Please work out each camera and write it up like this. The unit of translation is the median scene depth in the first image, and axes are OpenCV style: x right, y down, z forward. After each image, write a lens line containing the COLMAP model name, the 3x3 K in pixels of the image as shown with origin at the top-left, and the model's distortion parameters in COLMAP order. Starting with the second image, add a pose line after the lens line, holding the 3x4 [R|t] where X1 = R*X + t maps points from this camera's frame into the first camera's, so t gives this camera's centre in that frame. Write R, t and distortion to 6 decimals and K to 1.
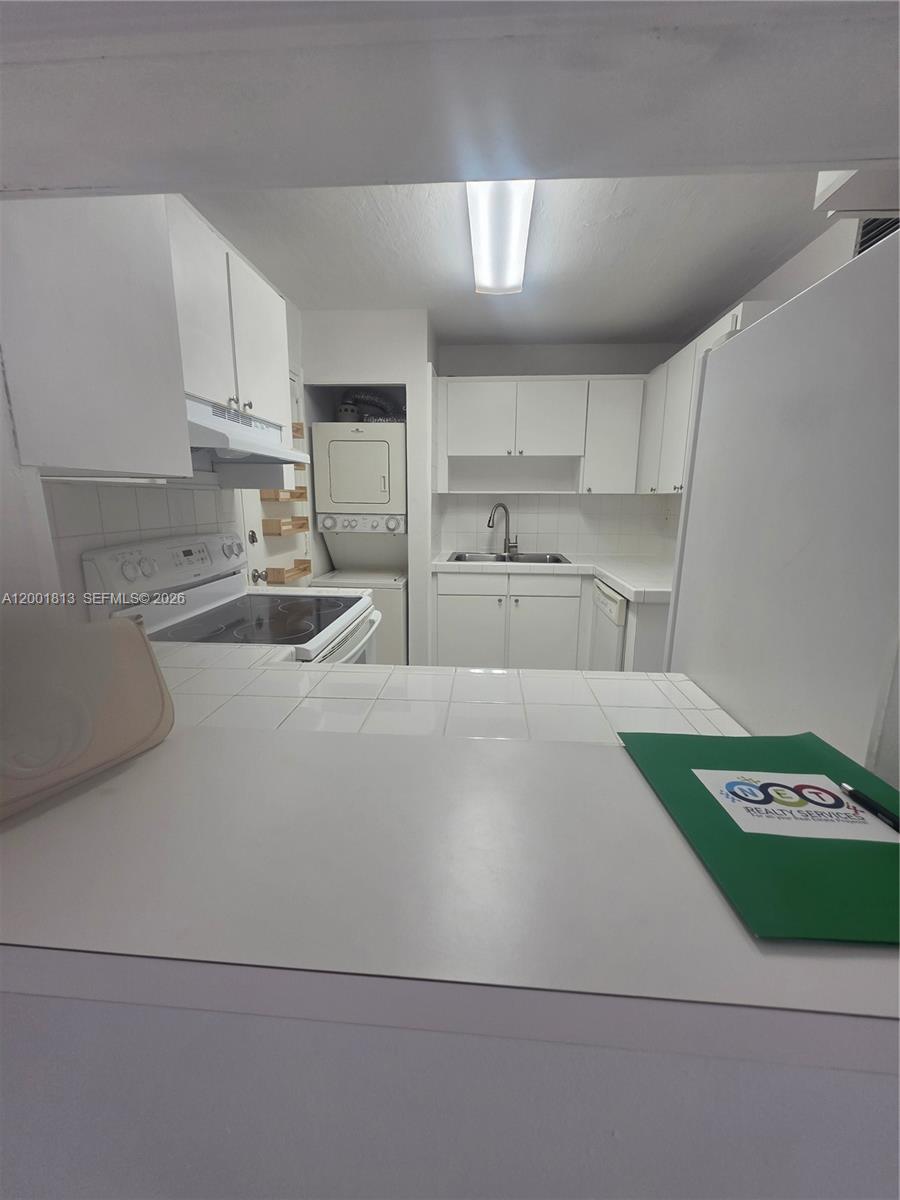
lens RADIAL K [[478.9, 0, 455.6], [0, 478.9, 605.5], [0, 0, 1]] dist [0.003034, -0.000225]
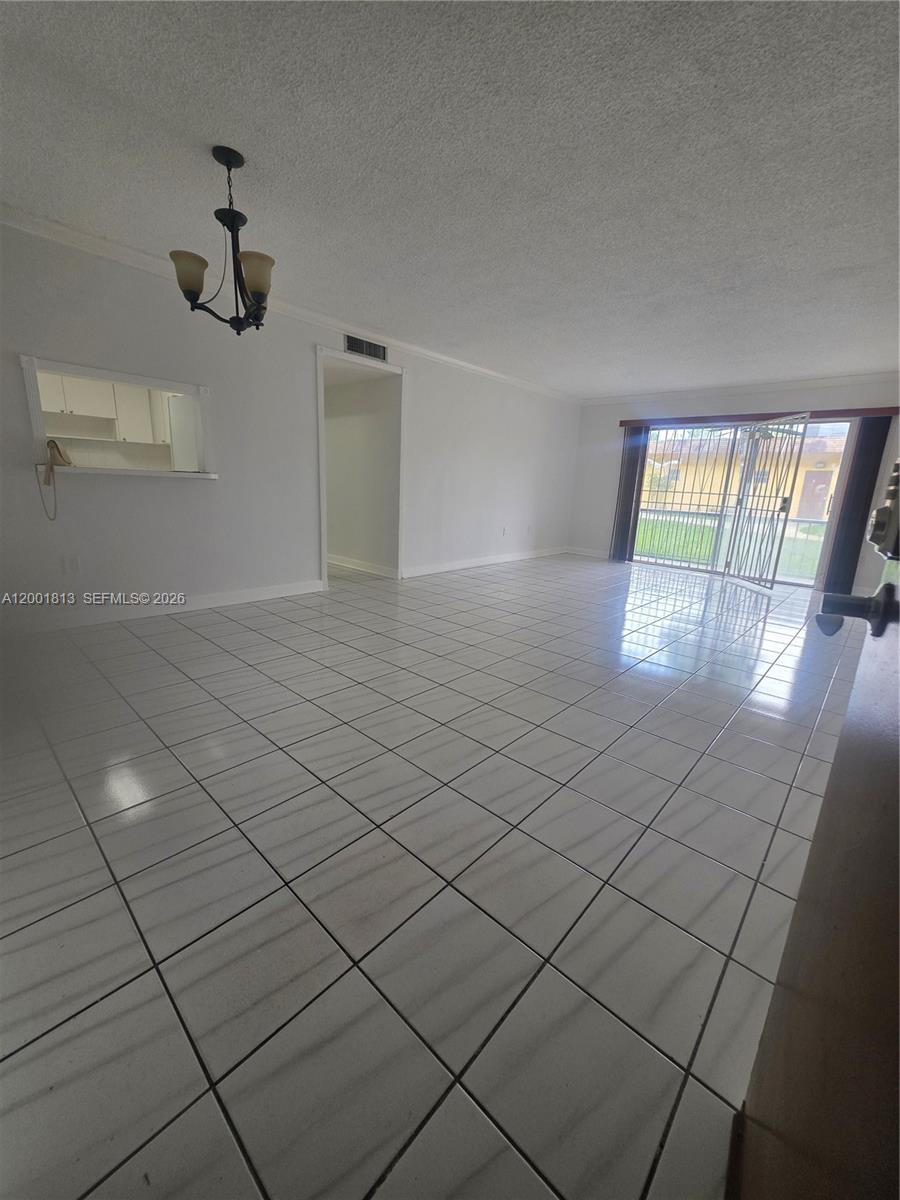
lens RADIAL K [[478.9, 0, 451.0], [0, 478.9, 597.4], [0, 0, 1]] dist [0.003034, -0.000225]
pose [[0.616343, -0.161666, 0.770704, -0.542381], [0.133438, 0.985988, 0.100112, 0.394276], [-0.776090, 0.041137, 0.629279, -1.268669]]
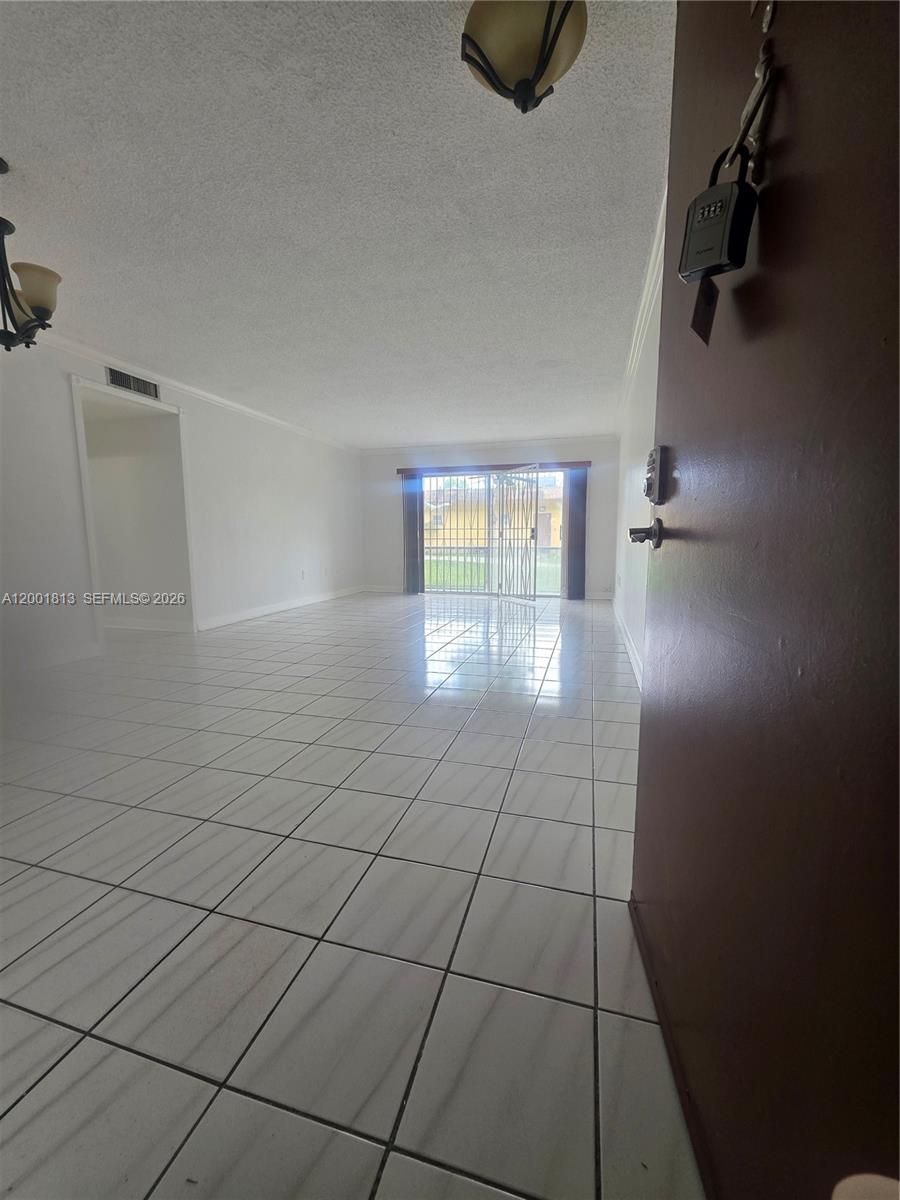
lens RADIAL K [[478.9, 0, 455.1], [0, 478.9, 595.8], [0, 0, 1]] dist [0.003034, -0.000225]
pose [[0.199217, -0.123473, 0.972146, -0.667579], [0.218009, 0.972754, 0.078875, 0.427512], [-0.955398, 0.196224, 0.220707, -1.206624]]
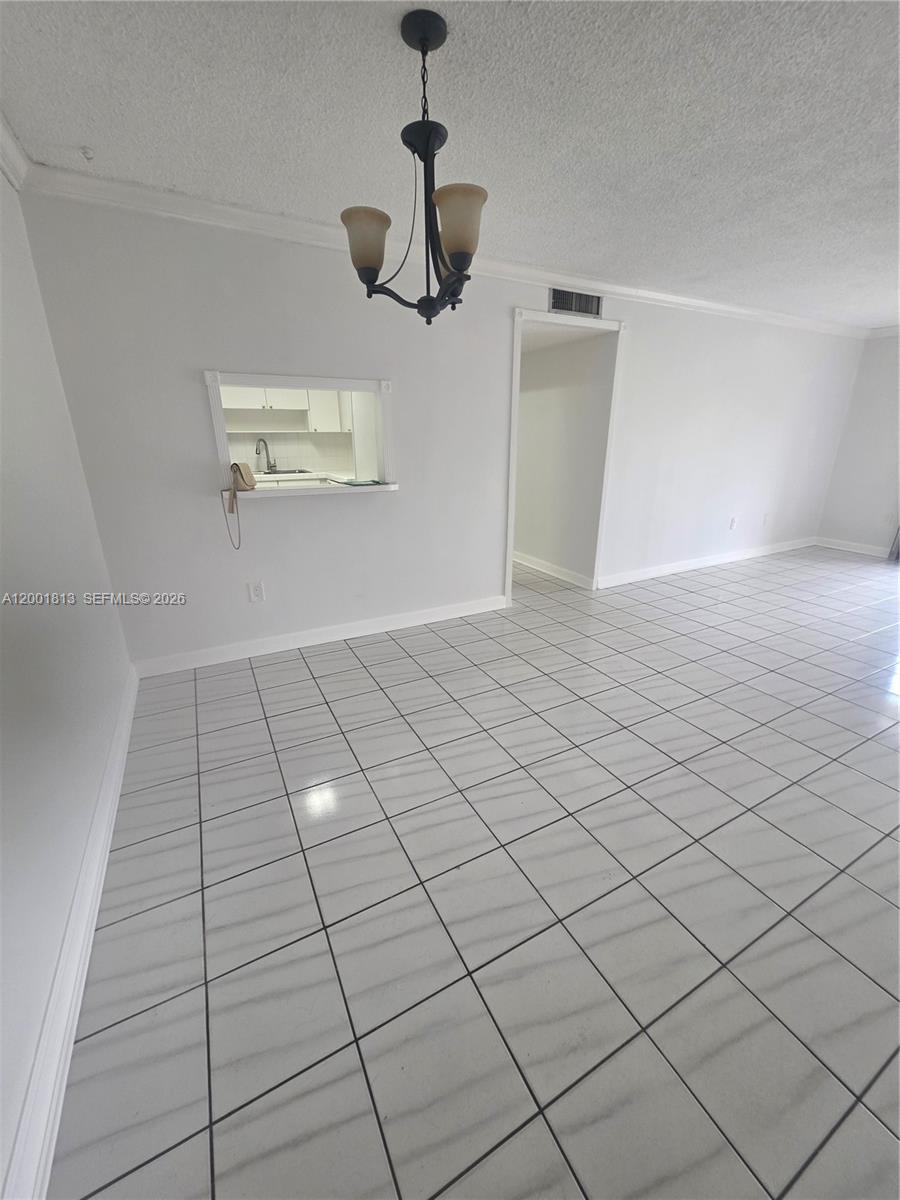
lens RADIAL K [[478.9, 0, 448.8], [0, 478.9, 601.3], [0, 0, 1]] dist [0.003034, -0.000225]
pose [[0.846588, -0.181534, 0.500333, -0.378941], [0.123334, 0.981361, 0.147377, 0.221773], [-0.517761, -0.063060, 0.853198, -0.996513]]
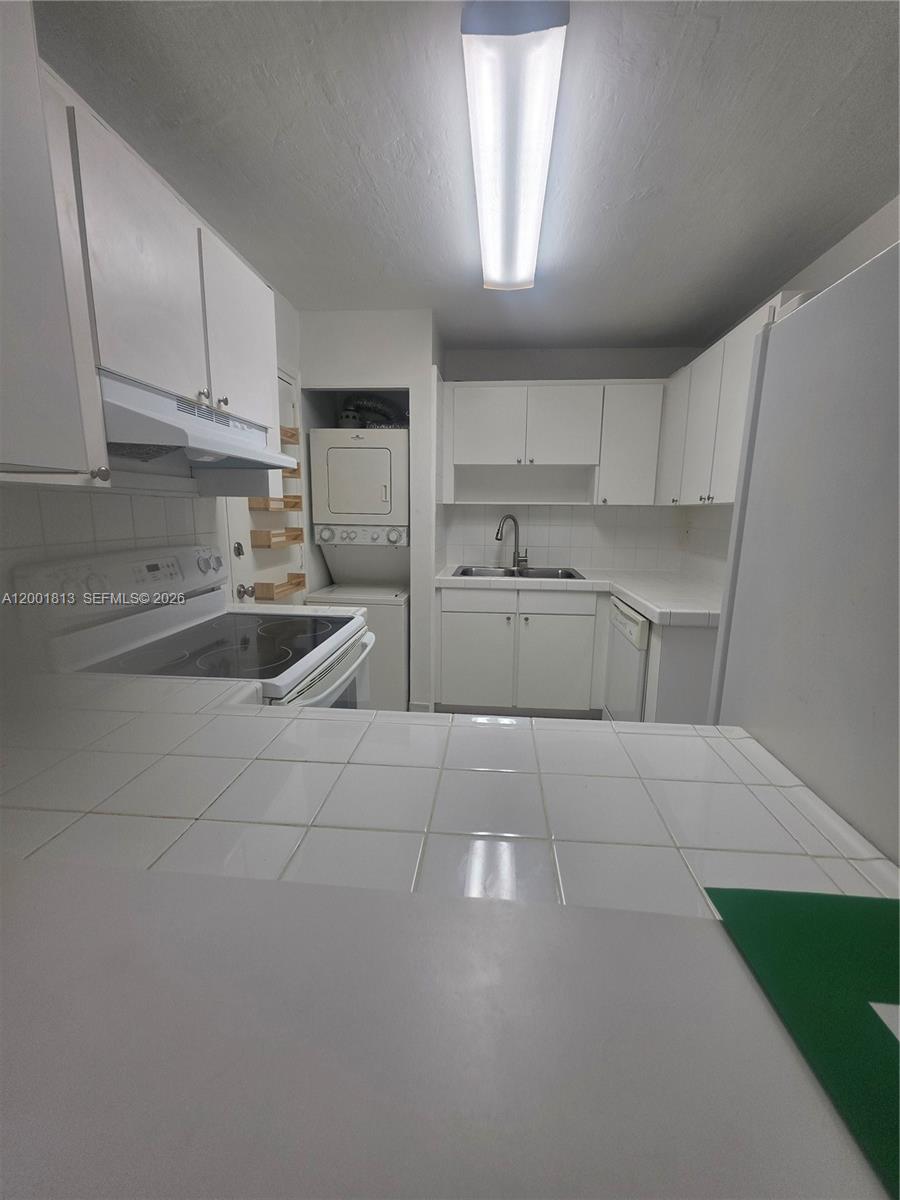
lens RADIAL K [[478.9, 0, 458.9], [0, 478.9, 601.0], [0, 0, 1]] dist [0.003034, -0.000225]
pose [[0.999909, 0.007053, -0.011526, 0.008498], [-0.007437, 0.999405, -0.033673, -0.015776], [0.011282, 0.033756, 0.999366, 0.087675]]
